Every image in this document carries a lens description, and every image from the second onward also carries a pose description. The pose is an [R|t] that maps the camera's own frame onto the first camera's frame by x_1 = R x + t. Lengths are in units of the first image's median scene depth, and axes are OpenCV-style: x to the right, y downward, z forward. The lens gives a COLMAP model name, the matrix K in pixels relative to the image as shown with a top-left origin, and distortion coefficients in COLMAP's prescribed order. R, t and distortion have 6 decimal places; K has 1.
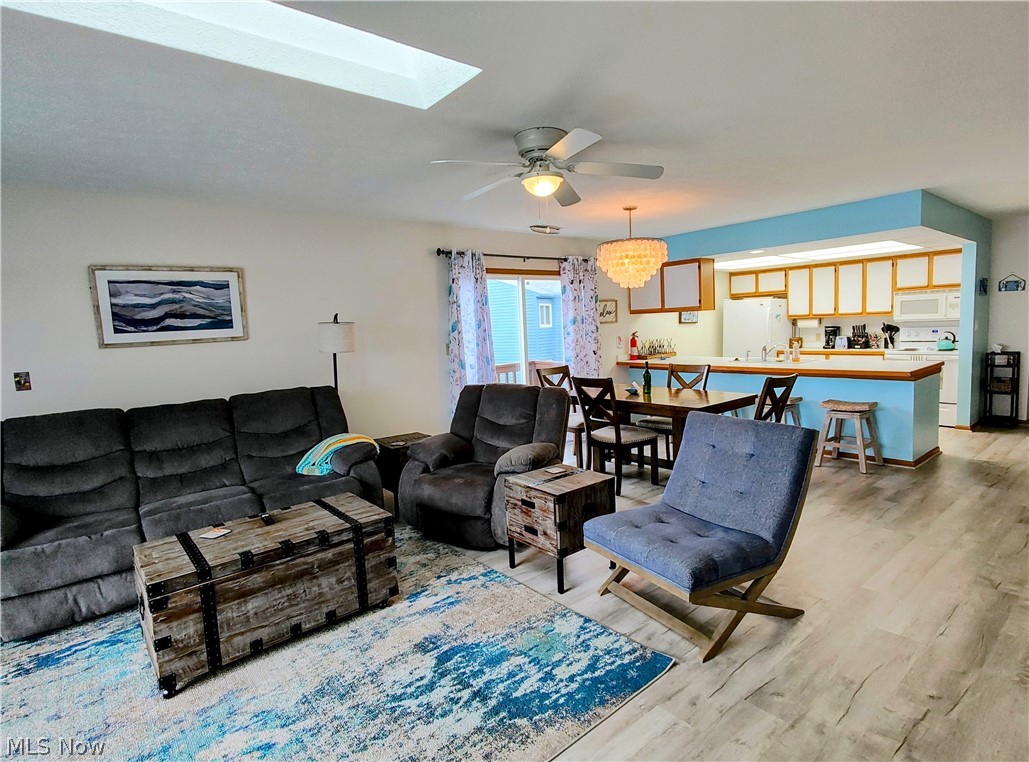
lens RADIAL K [[540.2, 0, 515.4], [0, 540.2, 377.5], [0, 0, 1]] dist [-0.013812, 0.010414]
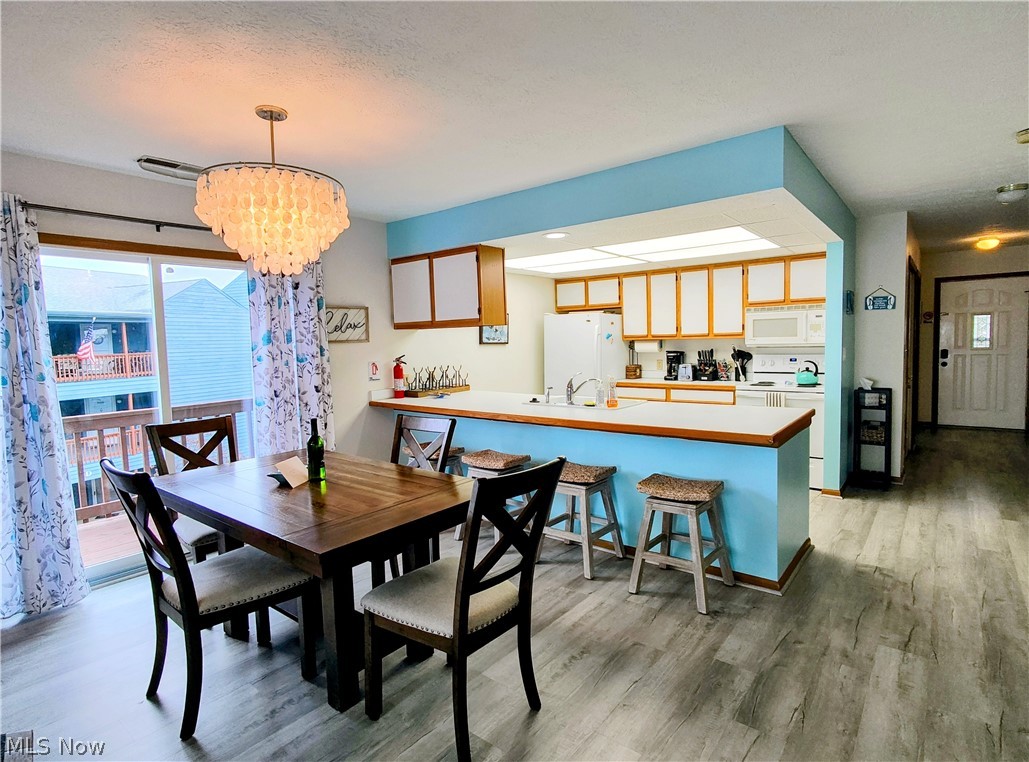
lens RADIAL K [[540.2, 0, 515.4], [0, 540.2, 377.5], [0, 0, 1]] dist [-0.013812, 0.010414]
pose [[0.978394, 0.003694, 0.206714, 0.241482], [0.003034, 0.999476, -0.032223, -0.038701], [-0.206725, 0.032154, 0.977871, 0.343332]]
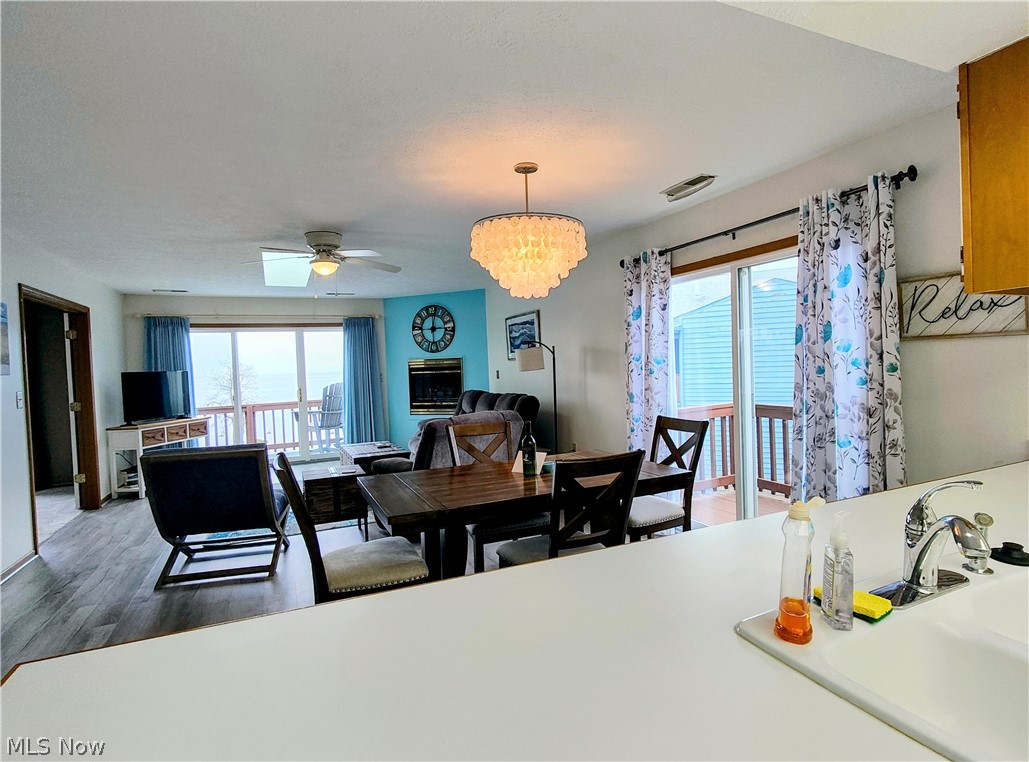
lens RADIAL K [[540.2, 0, 515.4], [0, 540.2, 377.5], [0, 0, 1]] dist [-0.013812, 0.010414]
pose [[-0.263767, 0.079710, -0.961287, 0.599679], [-0.044340, 0.994524, 0.094632, -0.098370], [0.963567, 0.067584, -0.258789, 0.845227]]
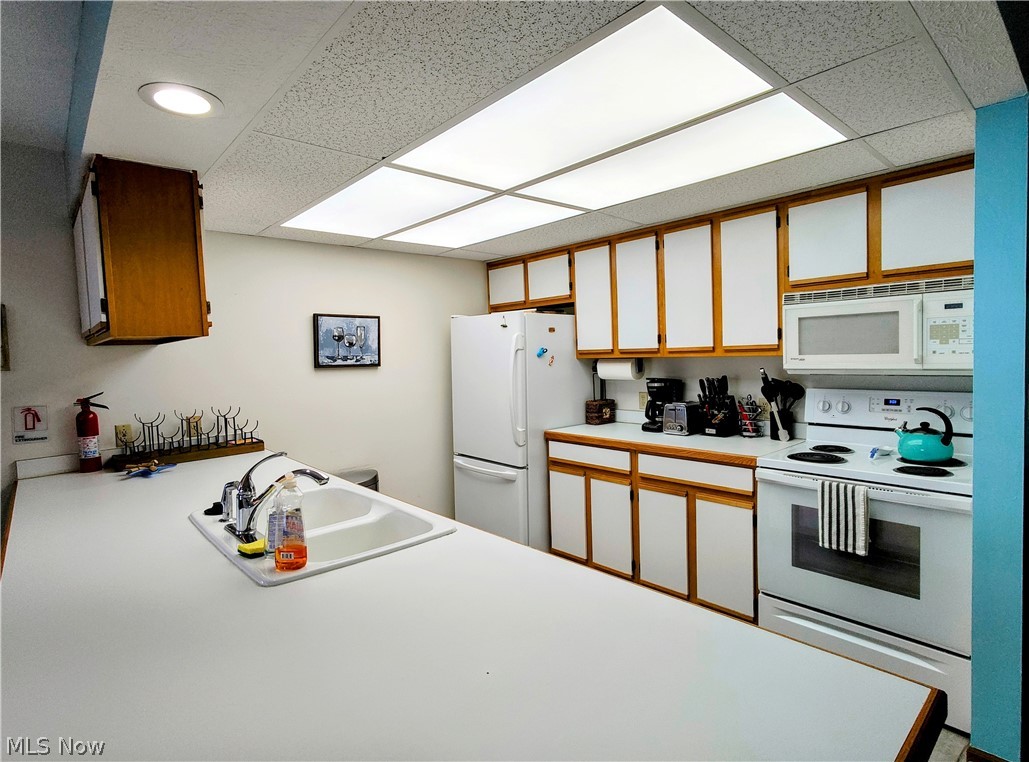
lens RADIAL K [[540.2, 0, 515.4], [0, 540.2, 377.5], [0, 0, 1]] dist [-0.013812, 0.010414]
pose [[0.999056, 0.009097, 0.042478, 0.534462], [-0.006916, 0.998664, -0.051200, -0.085816], [-0.042887, 0.050858, 0.997785, 0.678600]]
